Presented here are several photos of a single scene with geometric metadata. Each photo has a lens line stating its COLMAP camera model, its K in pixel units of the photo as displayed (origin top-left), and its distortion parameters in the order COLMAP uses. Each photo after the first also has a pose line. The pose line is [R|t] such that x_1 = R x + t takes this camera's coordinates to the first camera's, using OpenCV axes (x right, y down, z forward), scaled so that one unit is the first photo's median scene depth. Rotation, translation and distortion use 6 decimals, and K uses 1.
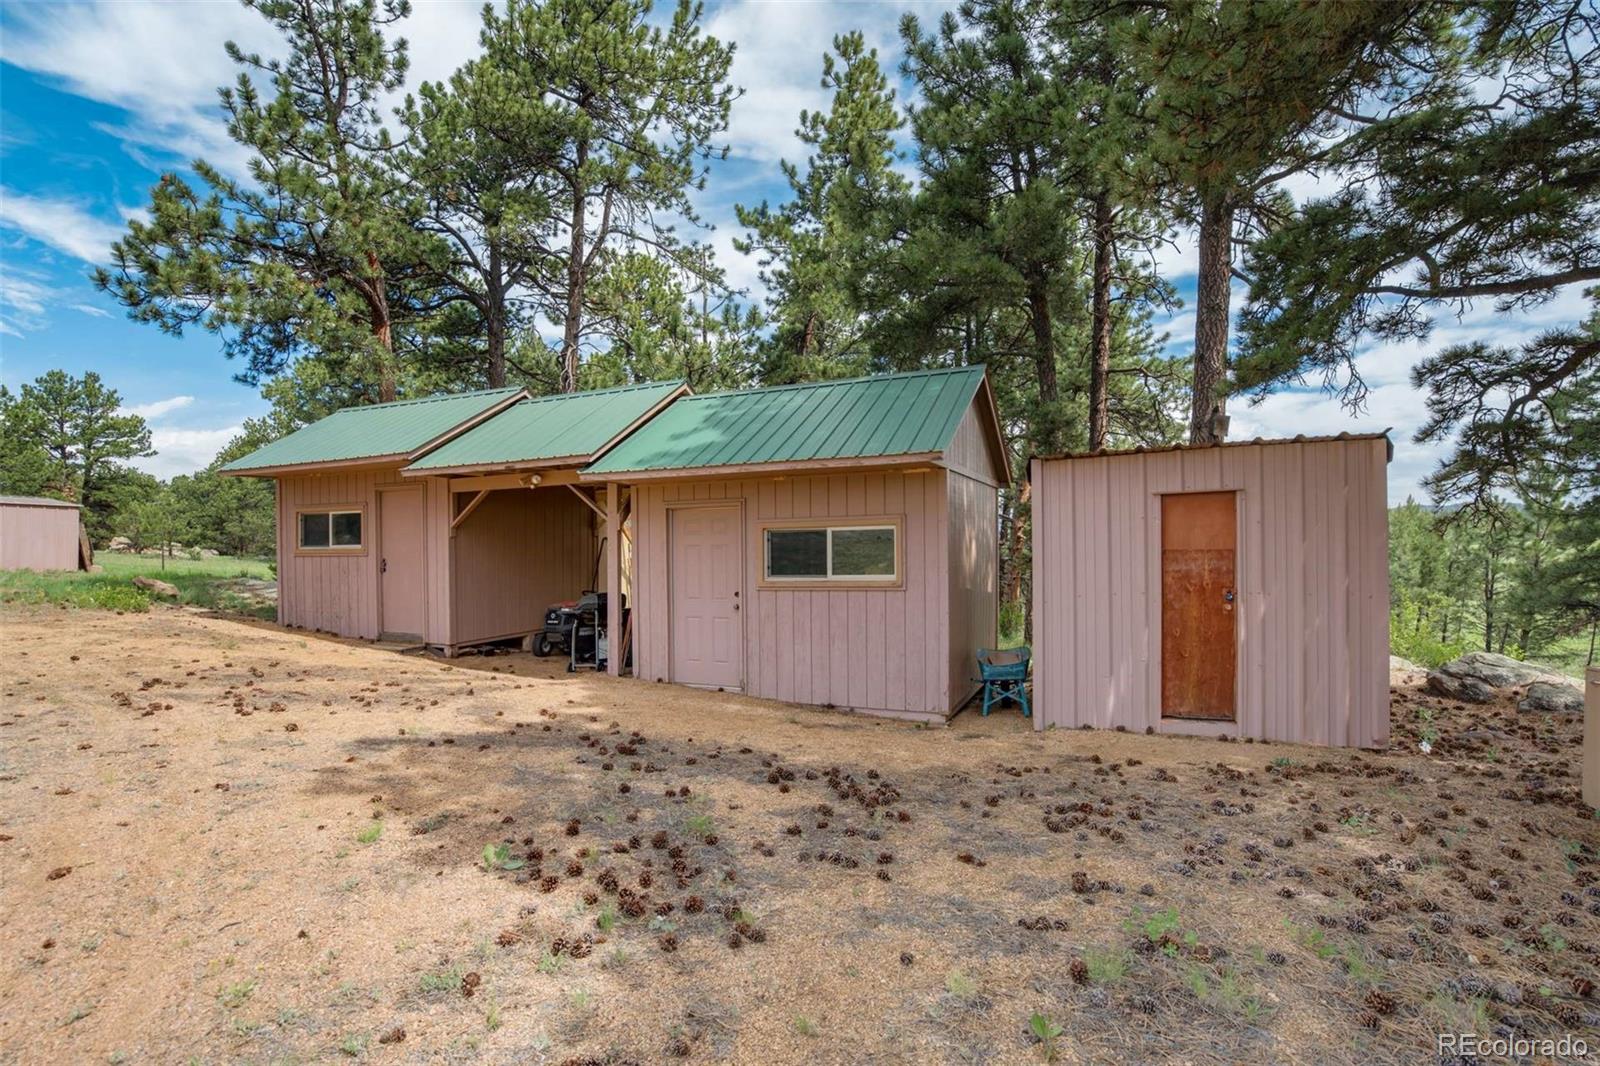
lens RADIAL K [[738.9, 0, 800.0], [0, 738.9, 533.0], [0, 0, 1]] dist [-0.000659, 0.000342]
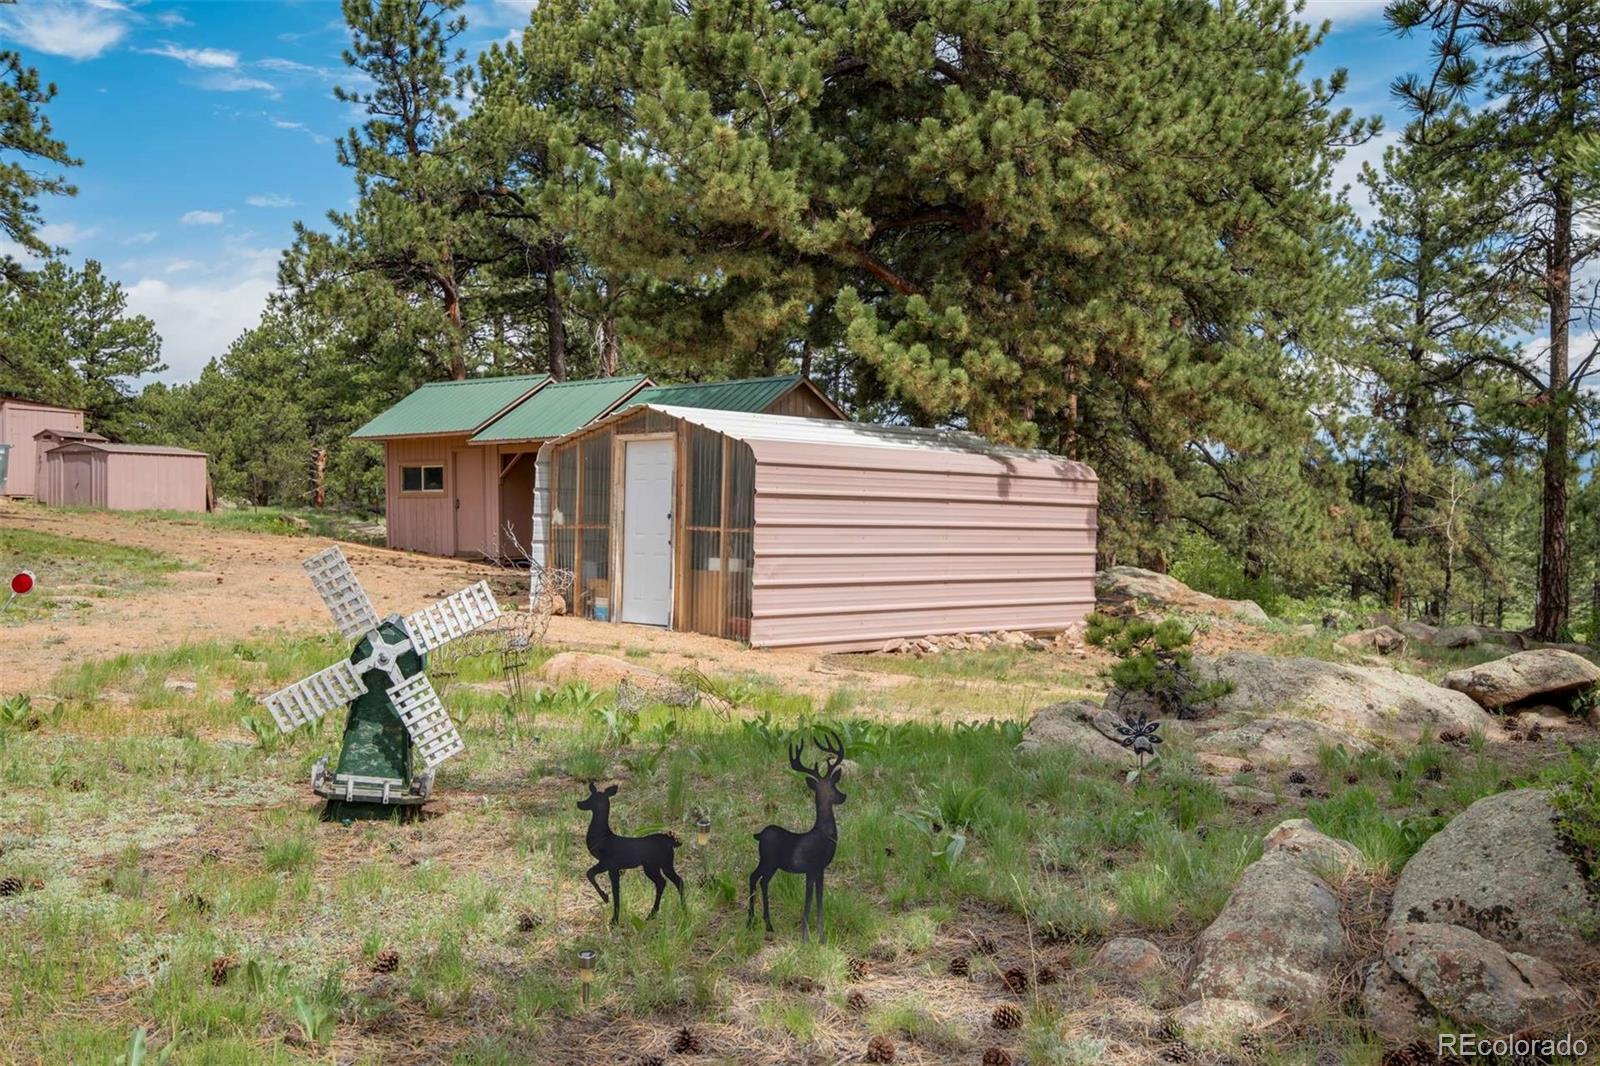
lens RADIAL K [[1616.9, 0, 800.0], [0, 1616.9, 533.0], [0, 0, 1]] dist [0.248996, -0.004954]
pose [[0.954122, 0.011868, -0.299182, 0.629124], [-0.001615, 0.999404, 0.034493, -0.006588], [0.299413, -0.032427, 0.953572, -1.127428]]
